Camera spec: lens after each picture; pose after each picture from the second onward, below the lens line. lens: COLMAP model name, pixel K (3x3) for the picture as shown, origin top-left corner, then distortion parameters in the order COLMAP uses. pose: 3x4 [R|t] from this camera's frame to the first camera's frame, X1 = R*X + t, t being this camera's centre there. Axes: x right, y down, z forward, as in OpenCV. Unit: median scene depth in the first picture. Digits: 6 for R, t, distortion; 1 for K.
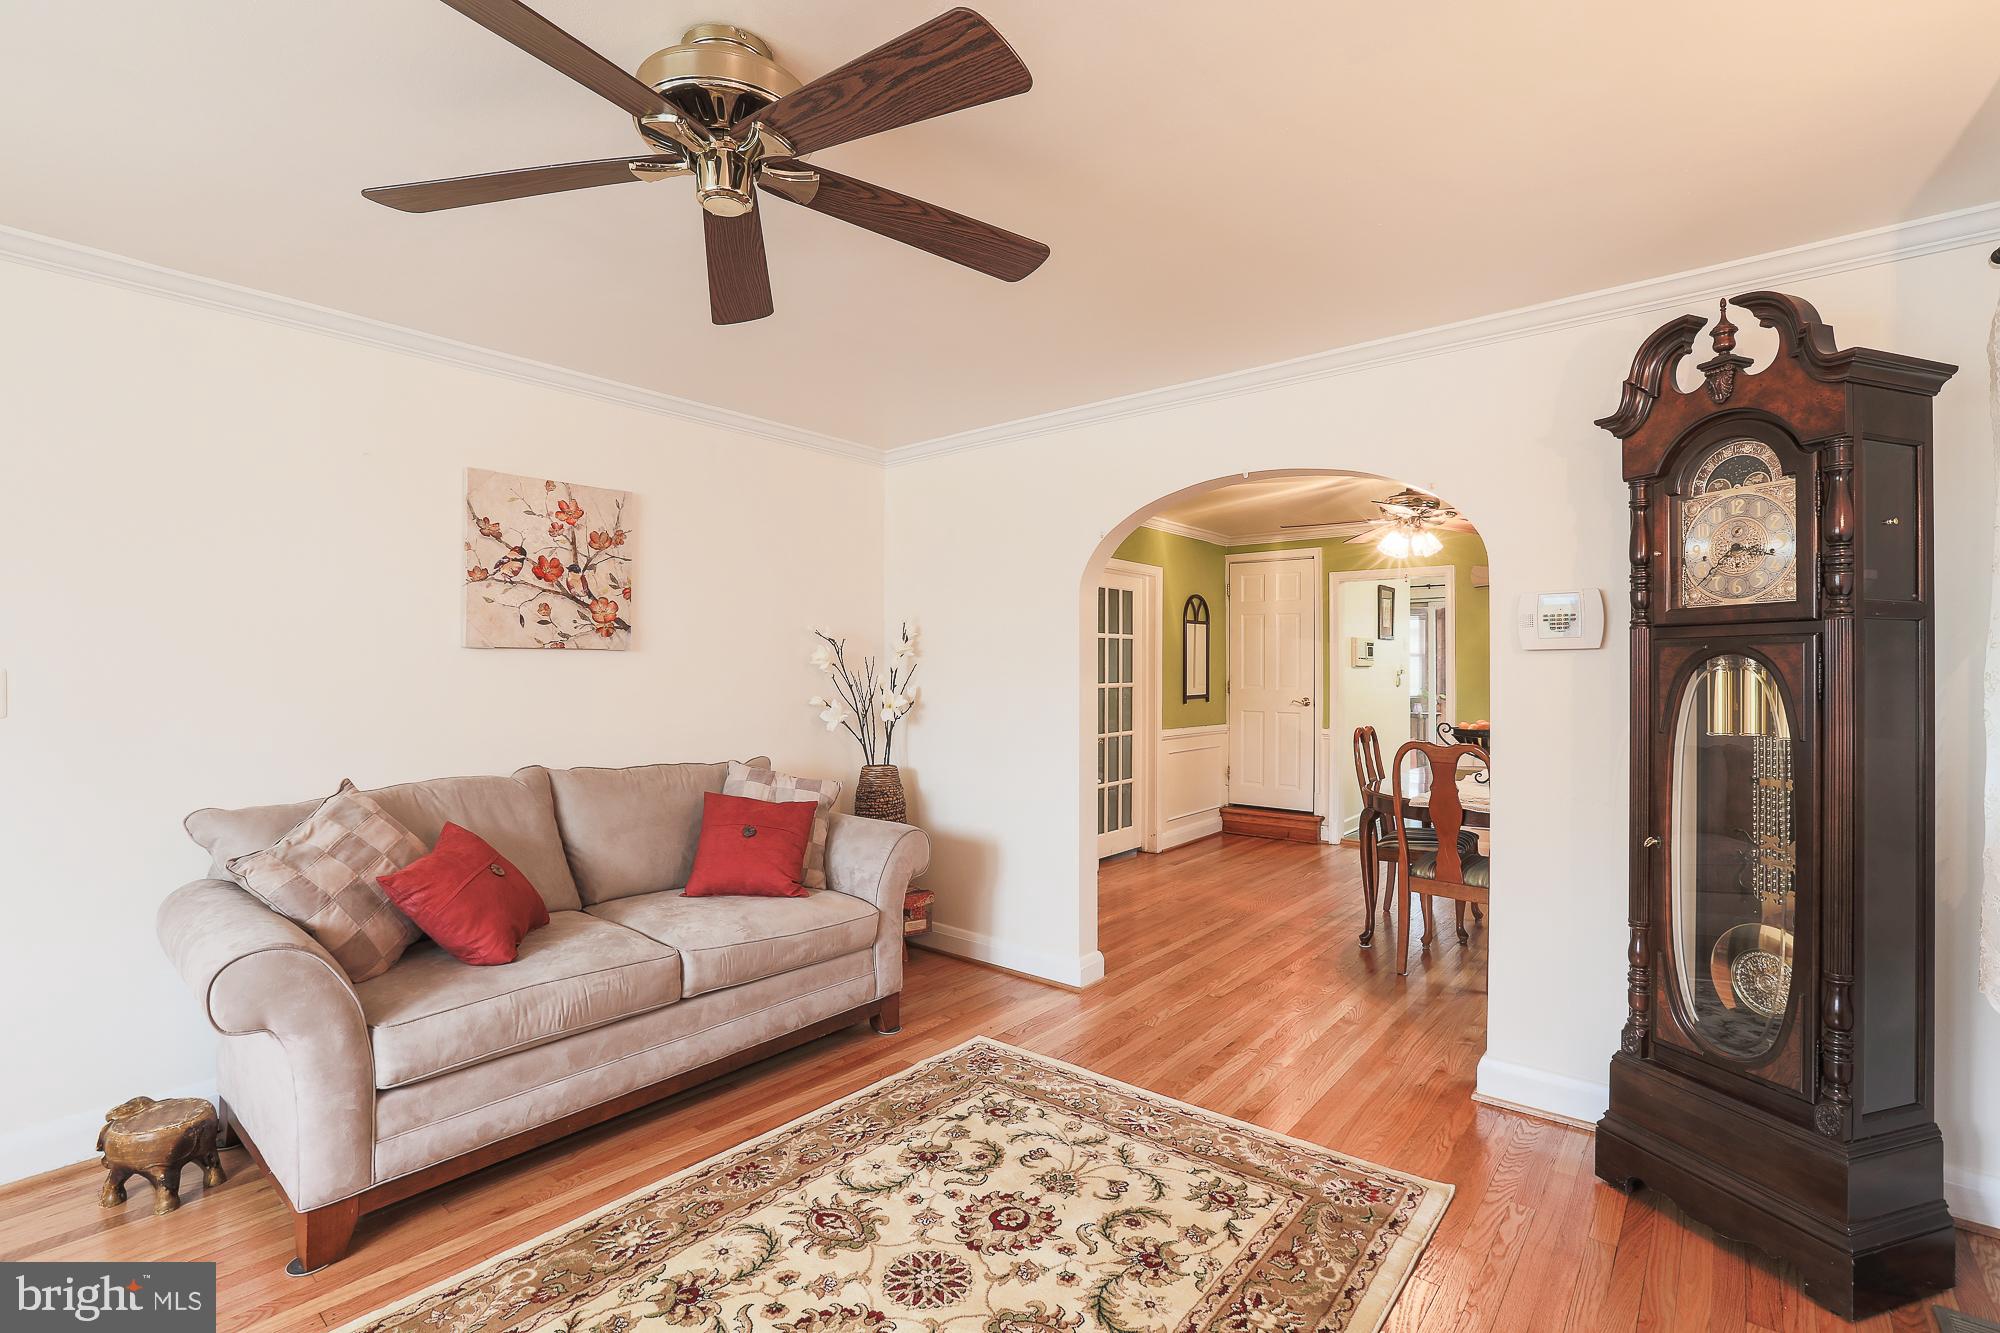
lens RADIAL K [[909.2, 0, 1008.1], [0, 909.2, 667.4], [0, 0, 1]] dist [-0.001665, -0.000030]
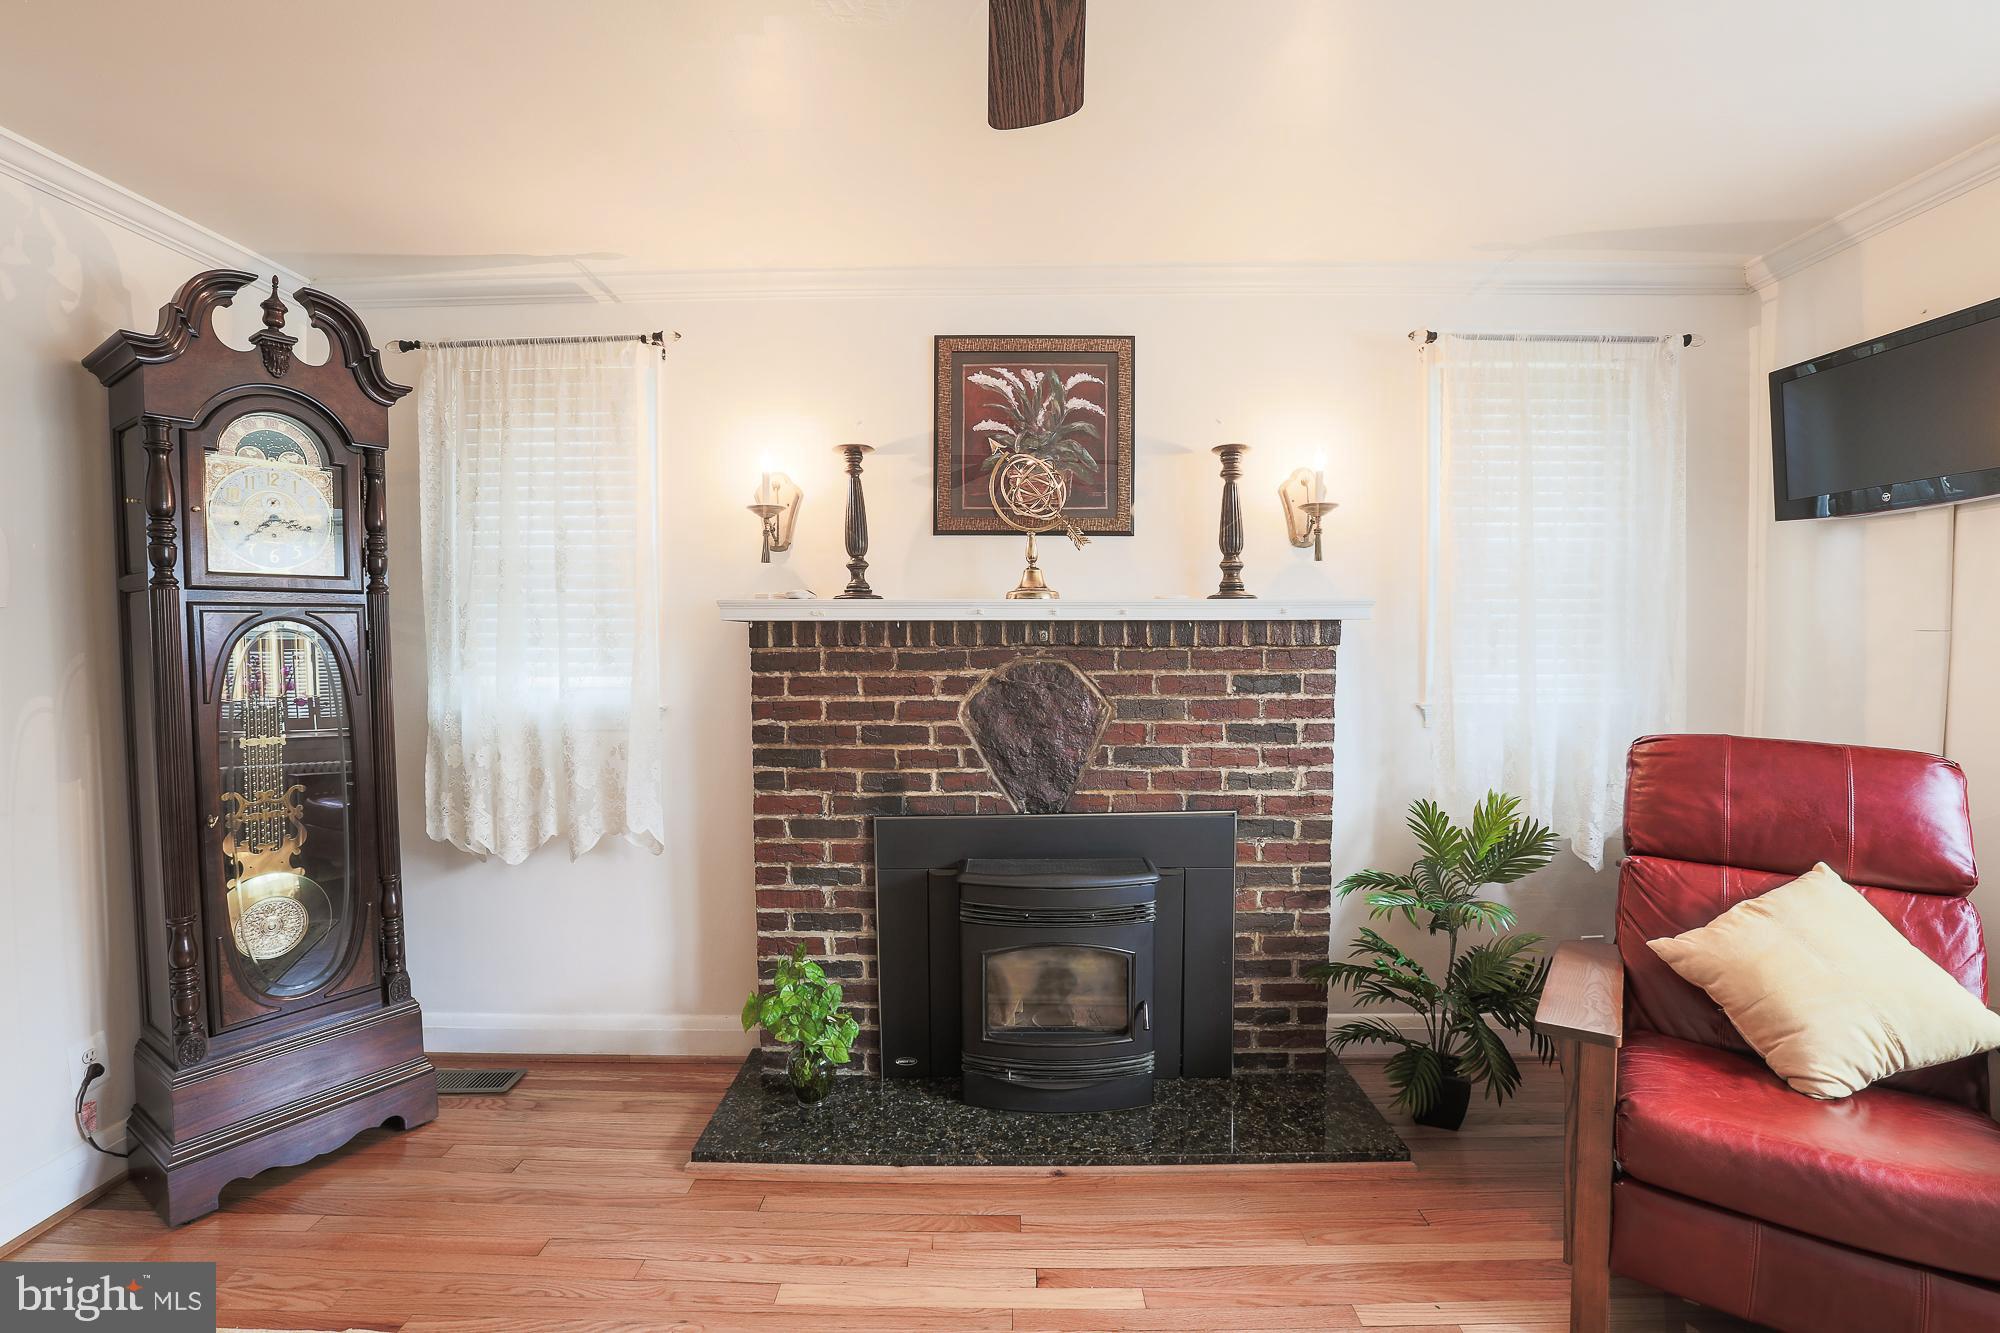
lens RADIAL K [[889.8, 0, 980.4], [0, 889.8, 689.9], [0, 0, 1]] dist [-0.045601, -0.000114]
pose [[-0.609140, -0.036635, 0.792216, -0.477828], [-0.000933, 0.998965, 0.045478, 0.019545], [-0.793062, 0.026963, -0.608544, 0.930818]]
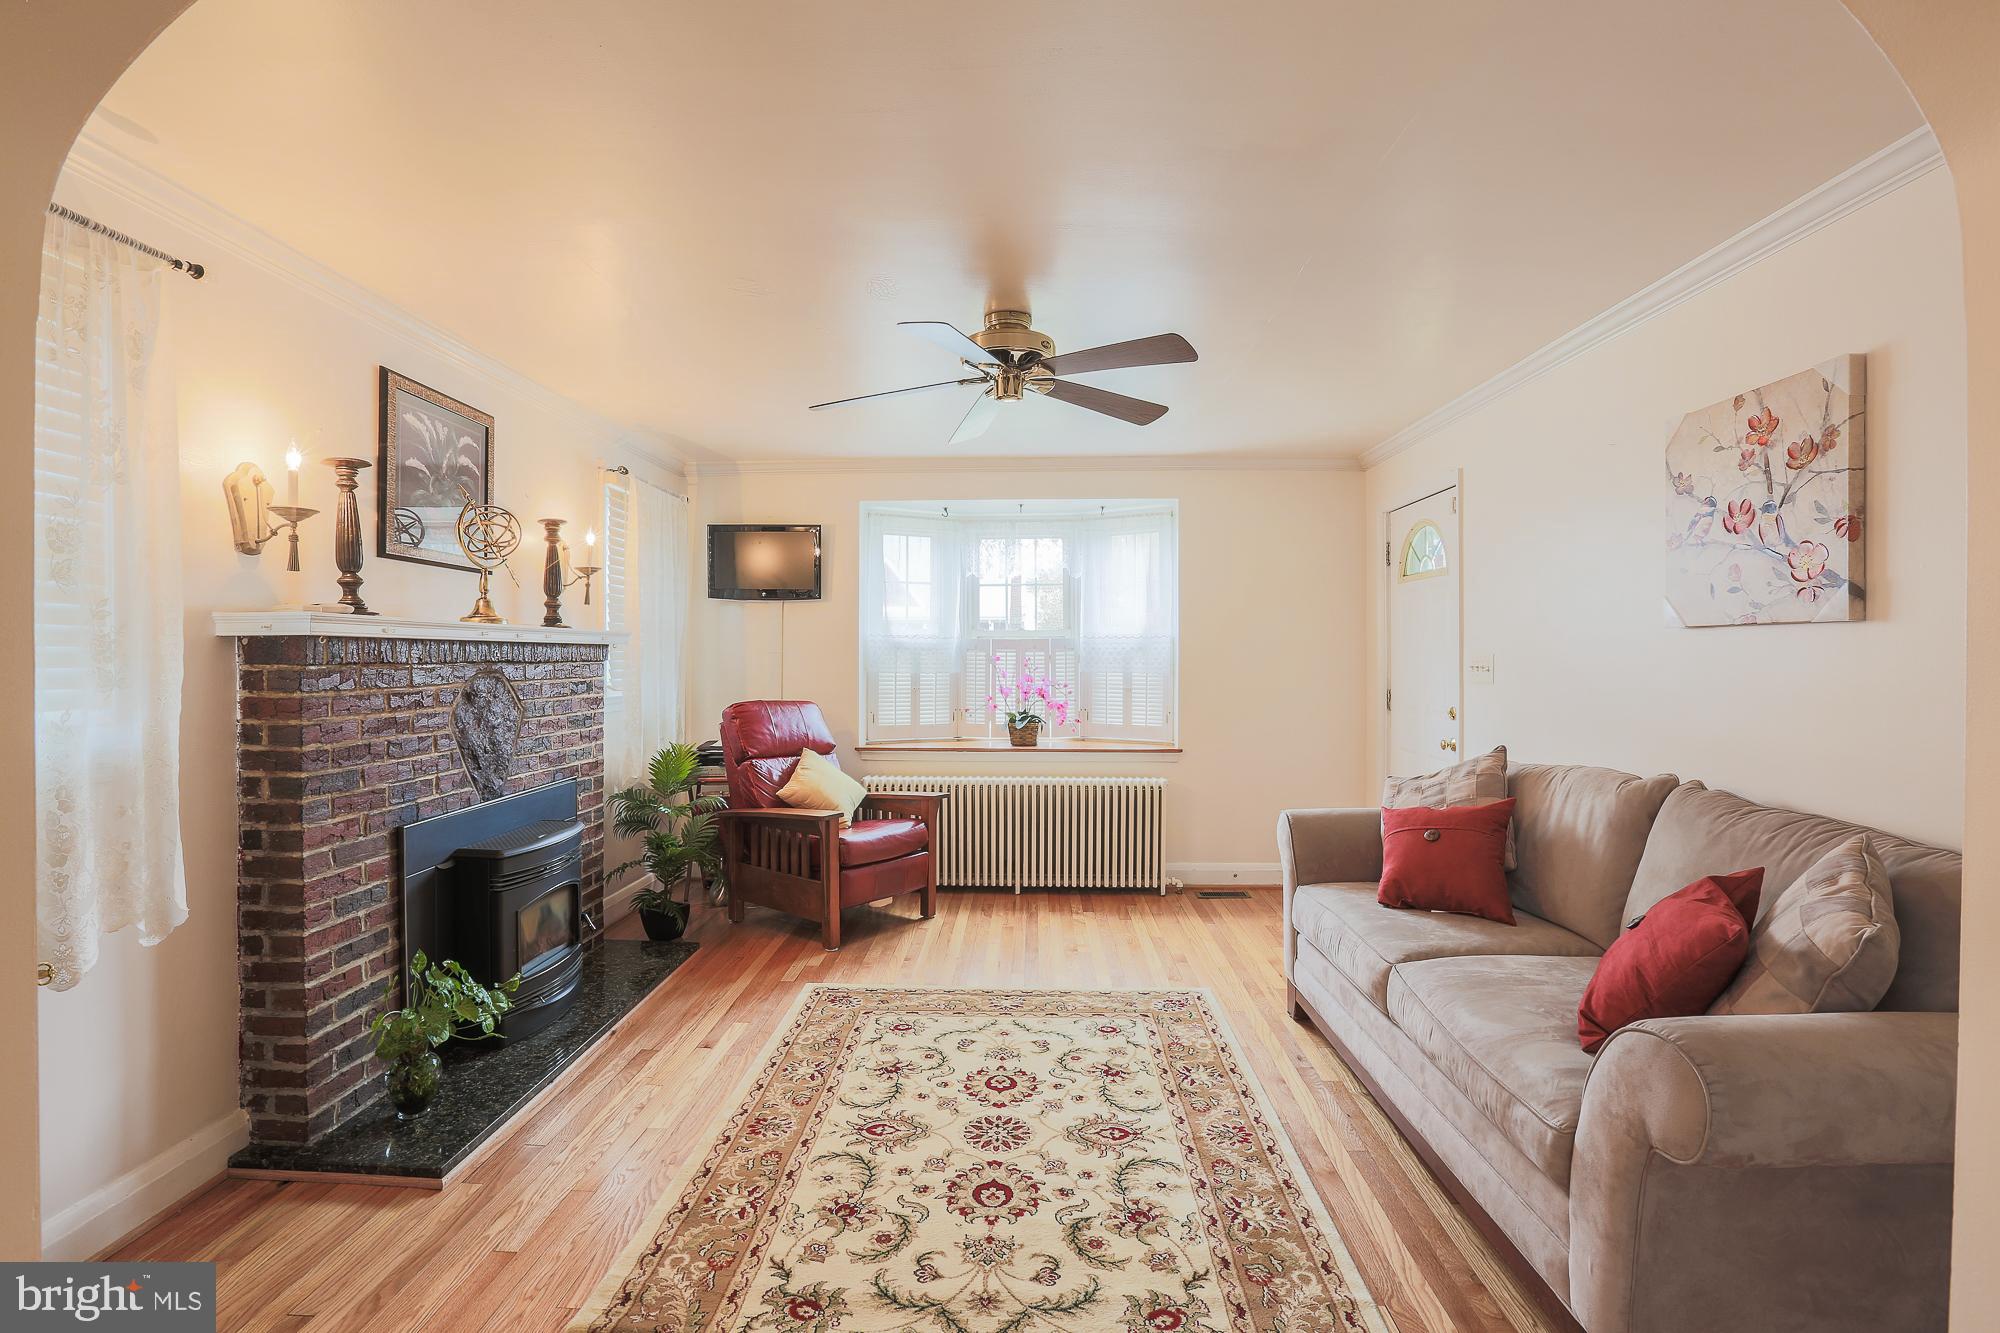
lens RADIAL K [[909.2, 0, 1008.1], [0, 909.2, 667.4], [0, 0, 1]] dist [-0.001665, -0.000030]
pose [[-0.795682, 0.003371, -0.605705, 0.596658], [-0.001120, 0.999975, 0.007037, 0.012373], [0.605714, 0.006277, -0.795658, 1.803267]]
